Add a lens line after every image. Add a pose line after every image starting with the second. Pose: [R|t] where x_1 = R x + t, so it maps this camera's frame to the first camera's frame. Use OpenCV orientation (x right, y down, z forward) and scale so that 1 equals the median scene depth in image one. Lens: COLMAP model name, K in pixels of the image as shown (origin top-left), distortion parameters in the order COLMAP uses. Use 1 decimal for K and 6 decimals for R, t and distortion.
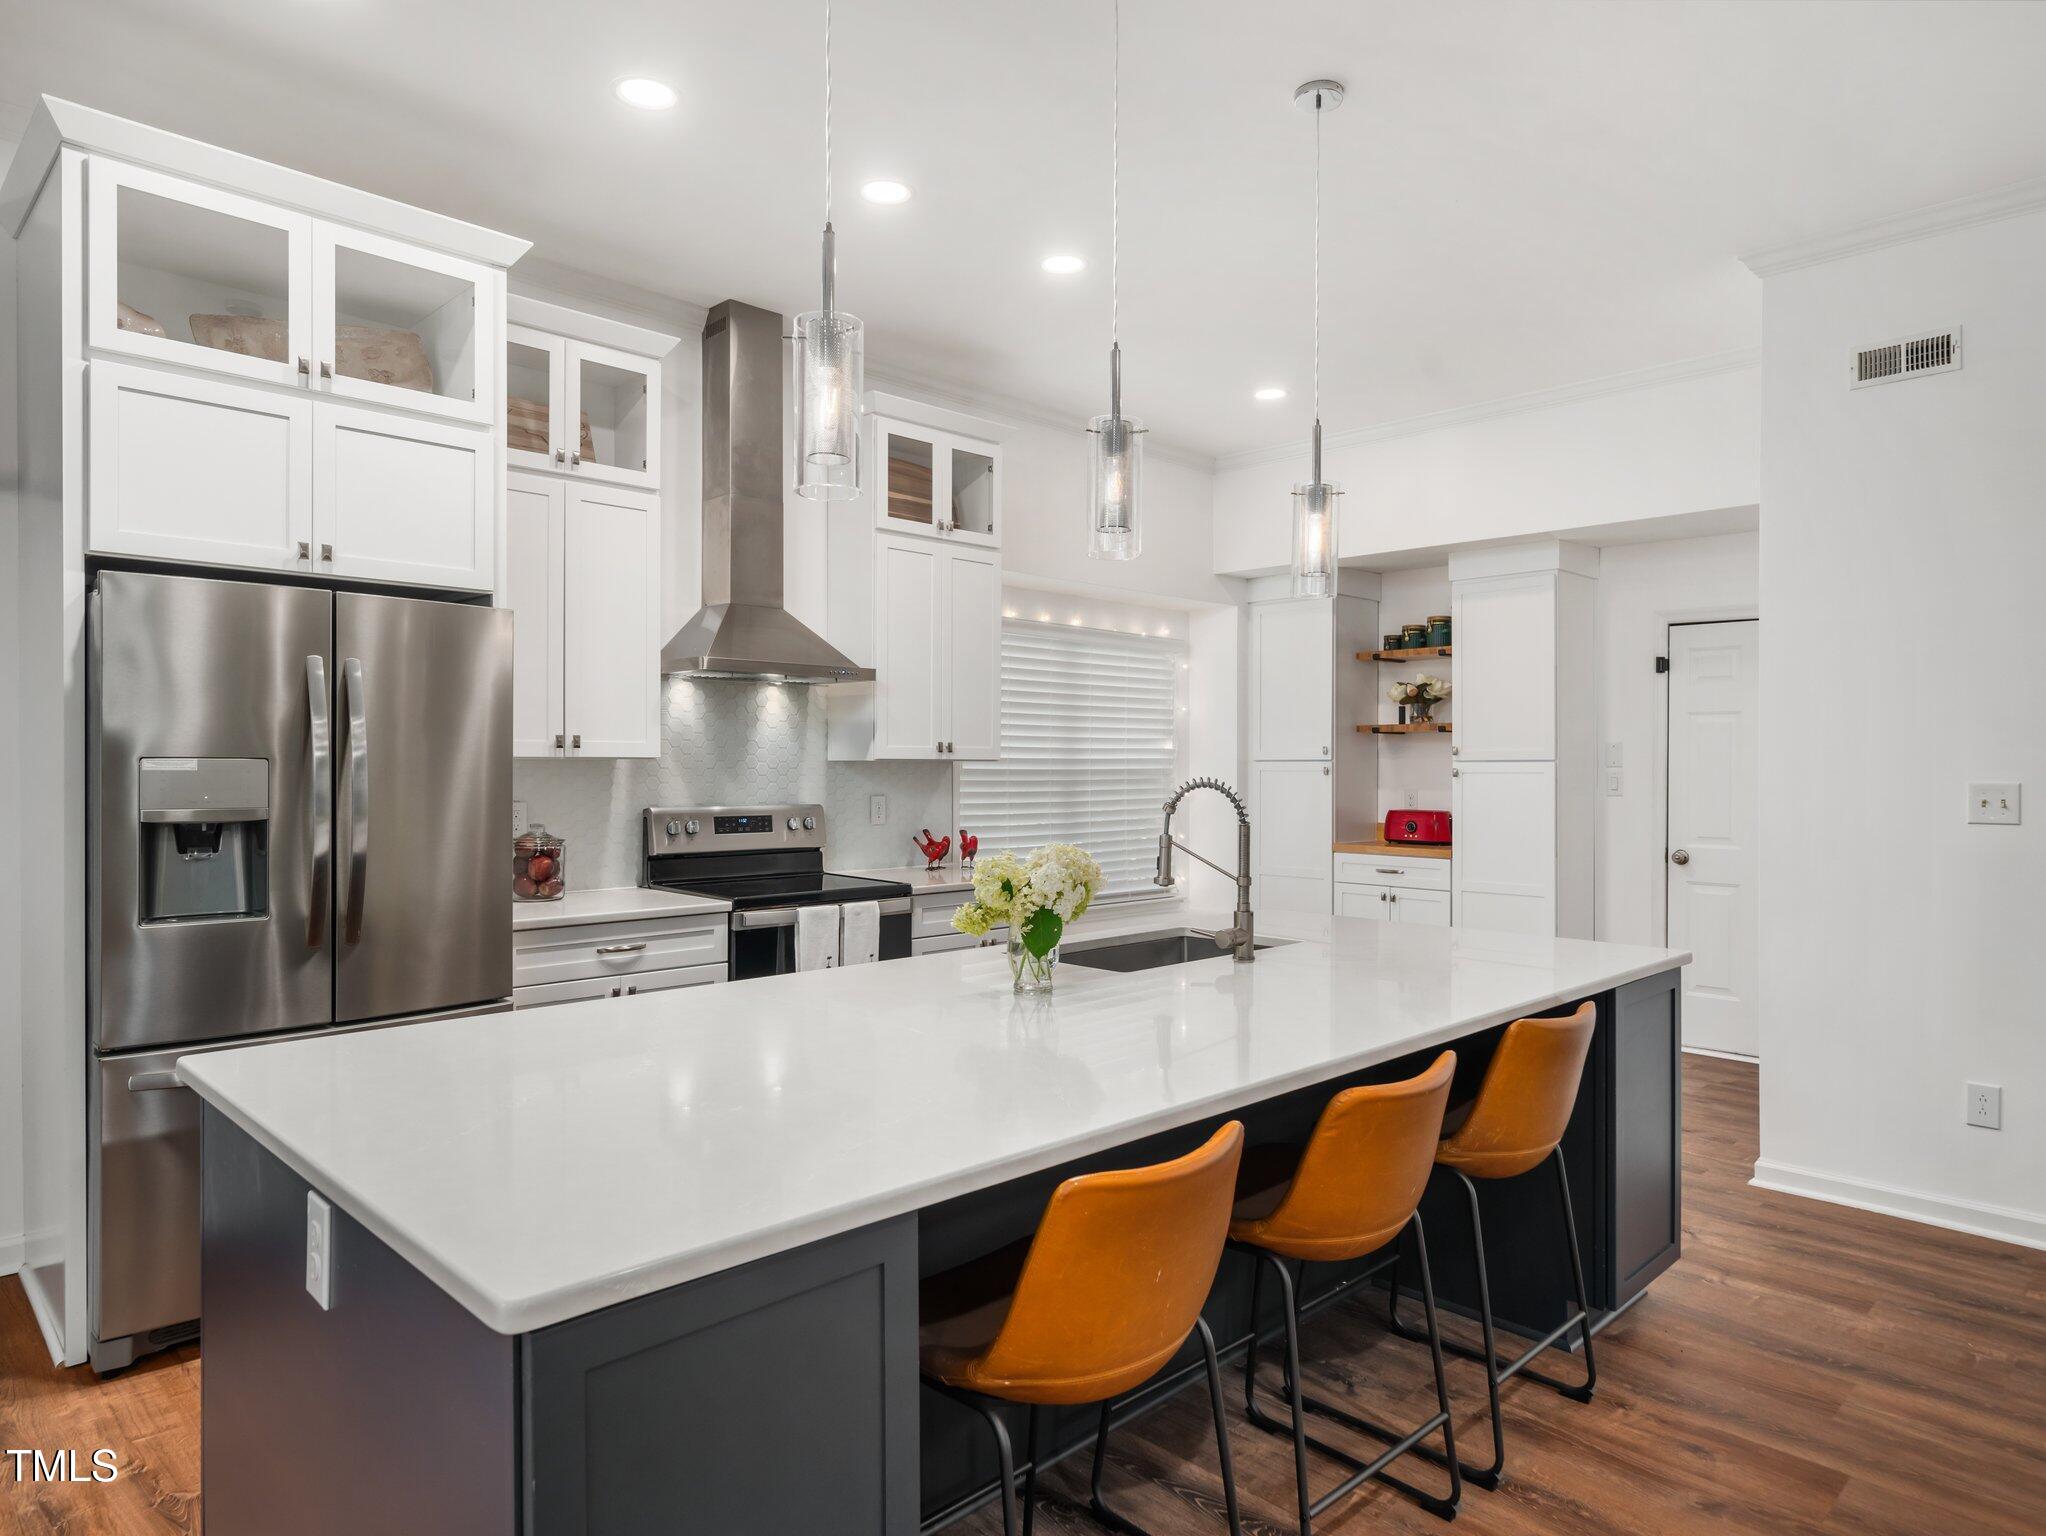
lens RADIAL K [[1259.9, 0, 1016.9], [0, 1259.9, 773.3], [0, 0, 1]] dist [-0.003129, -0.000590]
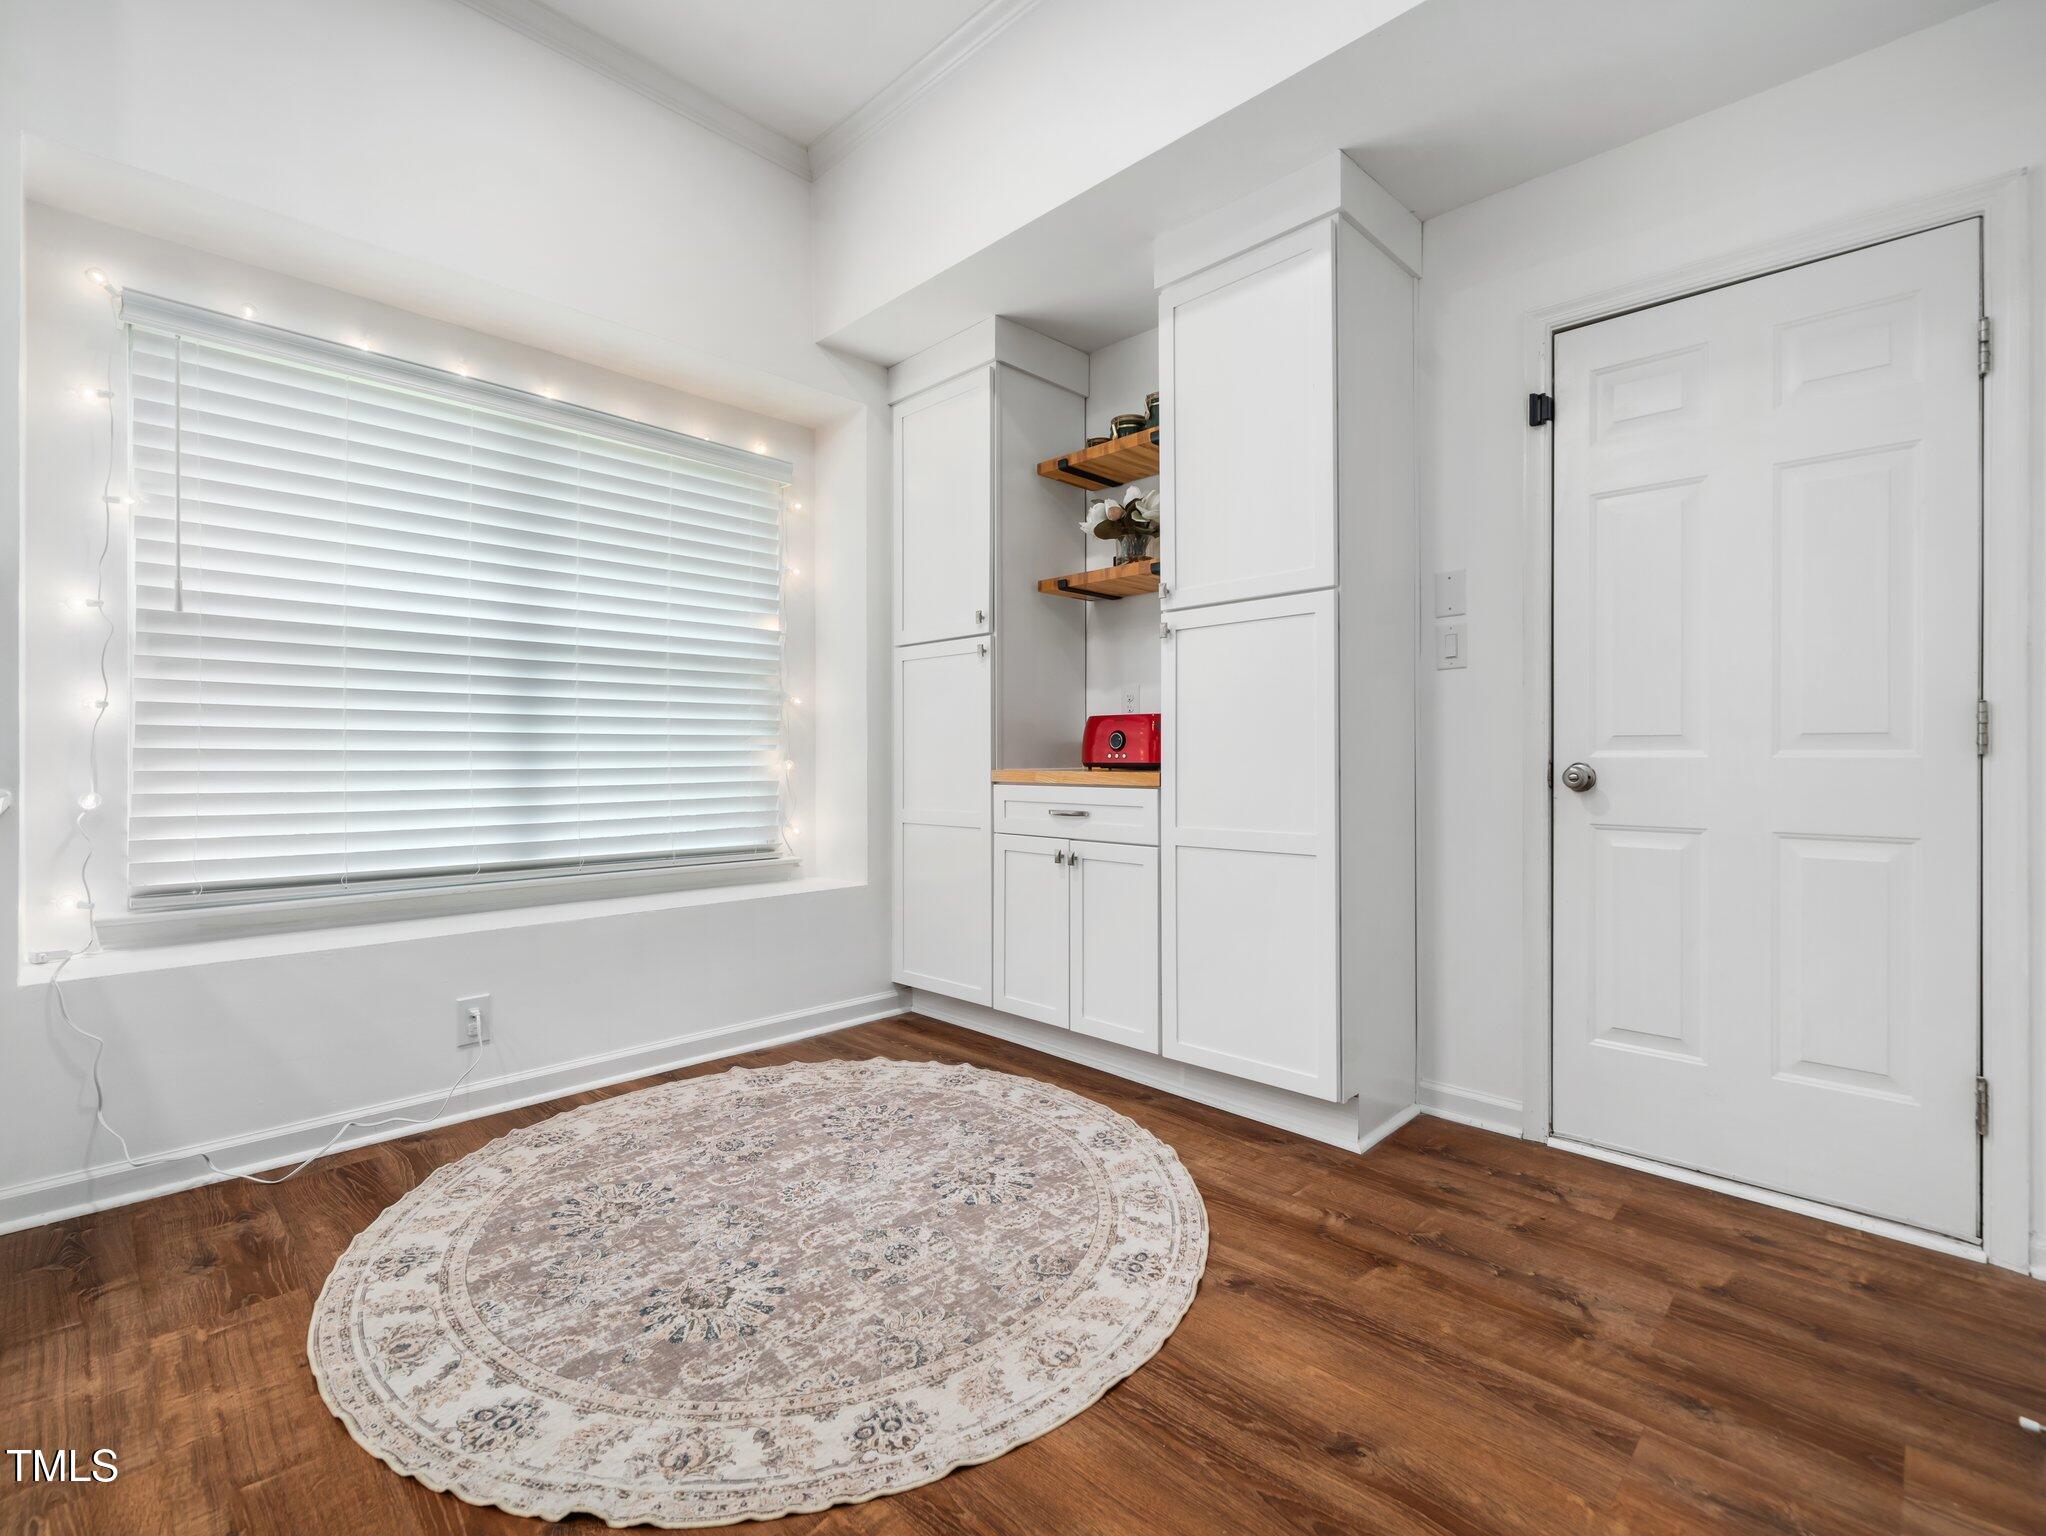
lens RADIAL K [[942.9, 0, 1029.5], [0, 942.9, 756.6], [0, 0, 1]] dist [0.003863, 0.000079]
pose [[0.999794, -0.000027, 0.020316, 0.264983], [0.000316, 0.999899, -0.014230, 0.057184], [-0.020314, 0.014234, 0.999692, 0.556506]]
